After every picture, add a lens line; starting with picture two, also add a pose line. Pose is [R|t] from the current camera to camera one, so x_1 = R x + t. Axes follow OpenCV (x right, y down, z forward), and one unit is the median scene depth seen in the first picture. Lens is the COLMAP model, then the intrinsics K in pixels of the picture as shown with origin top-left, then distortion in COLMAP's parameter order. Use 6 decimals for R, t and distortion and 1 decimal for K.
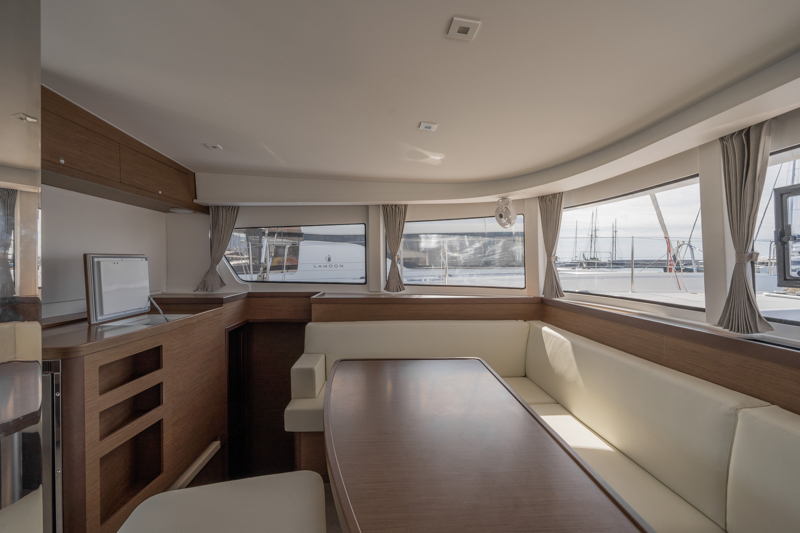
lens RADIAL K [[360.7, 0, 400.0], [0, 360.7, 266.5], [0, 0, 1]] dist [0.000018, -0.000004]
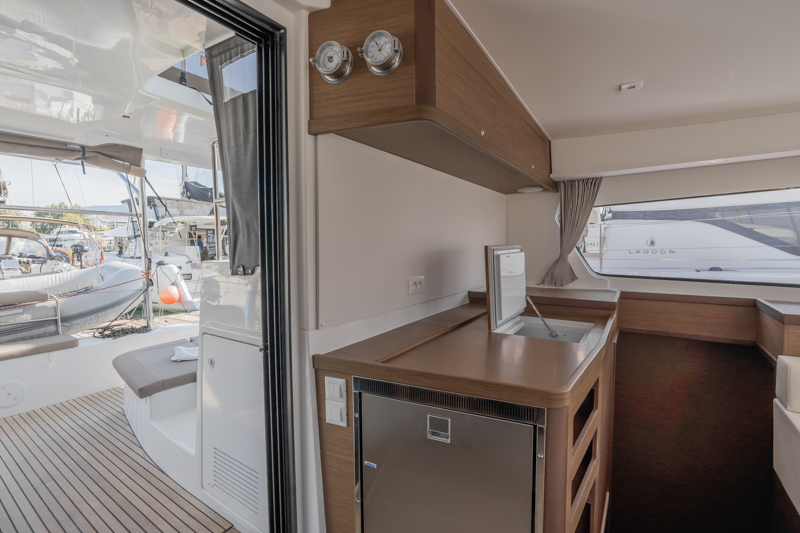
lens RADIAL K [[360.7, 0, 400.0], [0, 360.7, 266.5], [0, 0, 1]] dist [0.000018, -0.000004]
pose [[0.798095, 0.037863, -0.601341, -0.336186], [-0.005249, 0.998423, 0.055899, -0.020494], [0.602509, -0.041457, 0.797035, 0.132052]]
